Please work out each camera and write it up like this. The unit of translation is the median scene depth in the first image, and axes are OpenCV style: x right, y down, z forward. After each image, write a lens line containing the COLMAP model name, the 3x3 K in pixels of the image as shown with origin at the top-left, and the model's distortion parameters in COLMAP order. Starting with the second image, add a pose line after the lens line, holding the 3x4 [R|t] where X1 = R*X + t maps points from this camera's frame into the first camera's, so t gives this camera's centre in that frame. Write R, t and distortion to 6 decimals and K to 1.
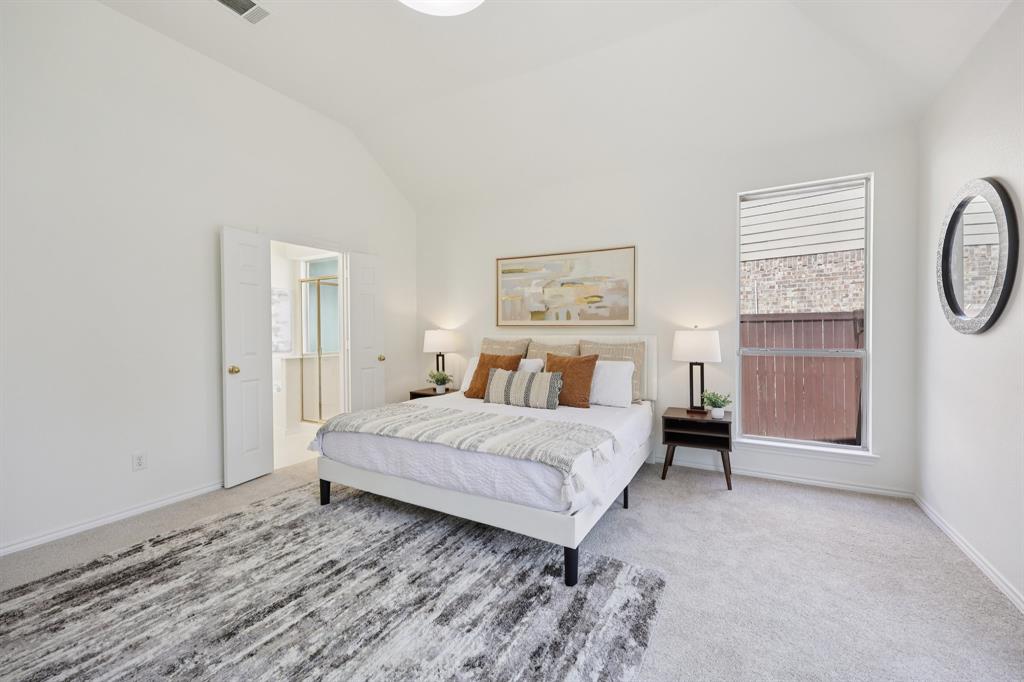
lens RADIAL K [[412.9, 0, 515.6], [0, 412.9, 335.9], [0, 0, 1]] dist [-0.002817, 0.001085]
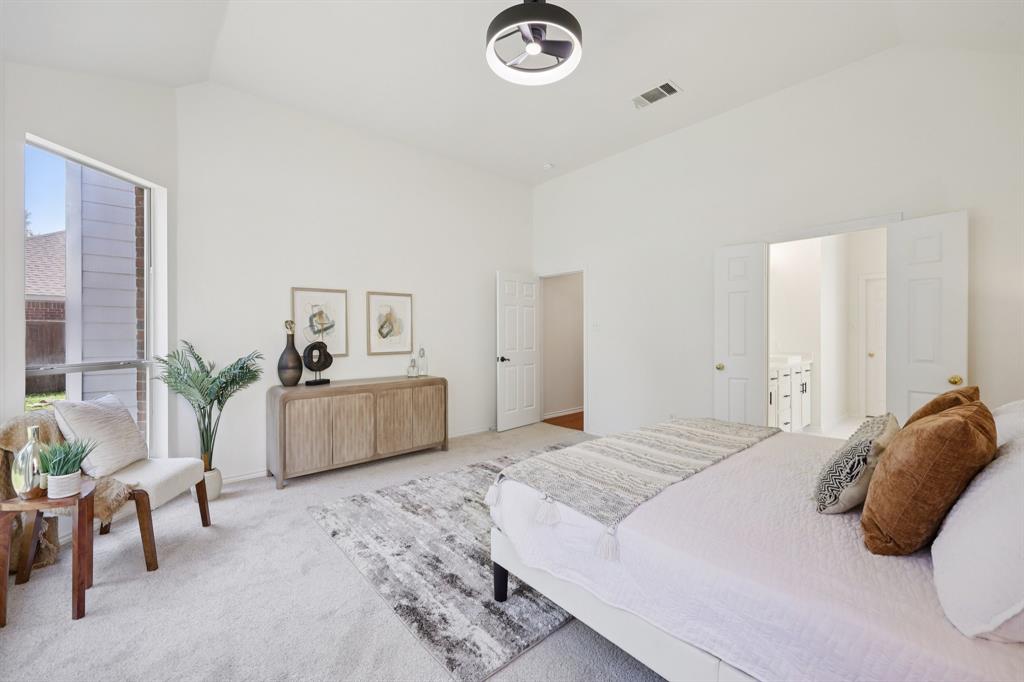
lens RADIAL K [[412.9, 0, 508.8], [0, 412.9, 335.8], [0, 0, 1]] dist [-0.002817, 0.001085]
pose [[-0.340819, 0.010456, -0.940071, 0.507010], [-0.013352, 0.999783, 0.015960, -0.013761], [0.940034, 0.017991, -0.340605, 0.661662]]
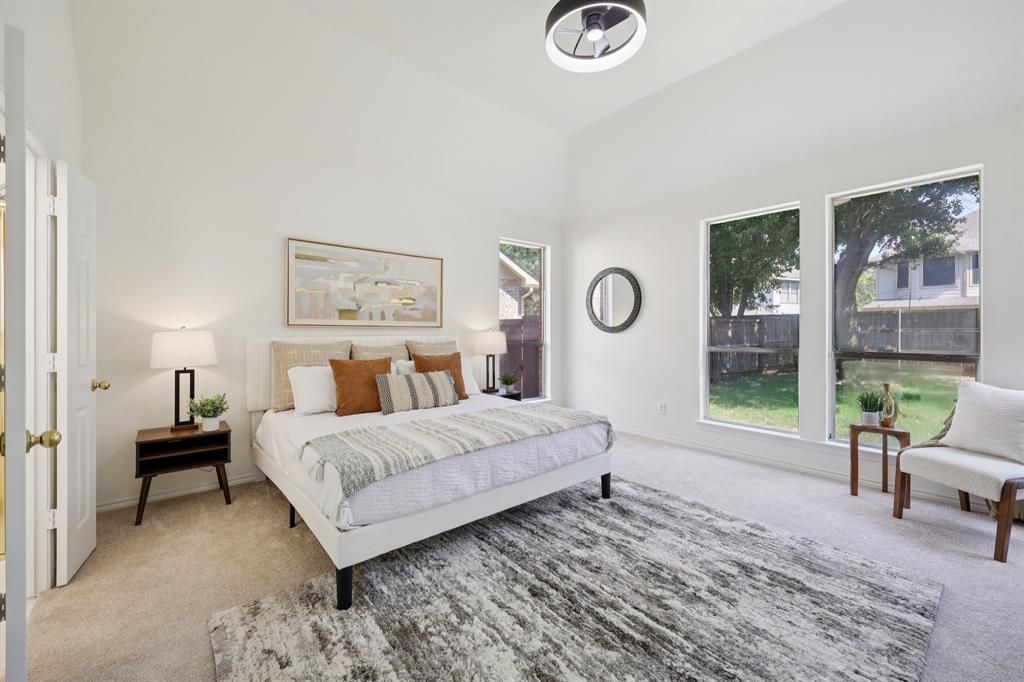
lens RADIAL K [[412.9, 0, 515.0], [0, 412.9, 332.1], [0, 0, 1]] dist [-0.002817, 0.001085]
pose [[0.348271, -0.000526, 0.937394, -0.700249], [0.012721, 0.999910, -0.004165, -0.003229], [-0.937307, 0.013375, 0.348247, 0.387432]]
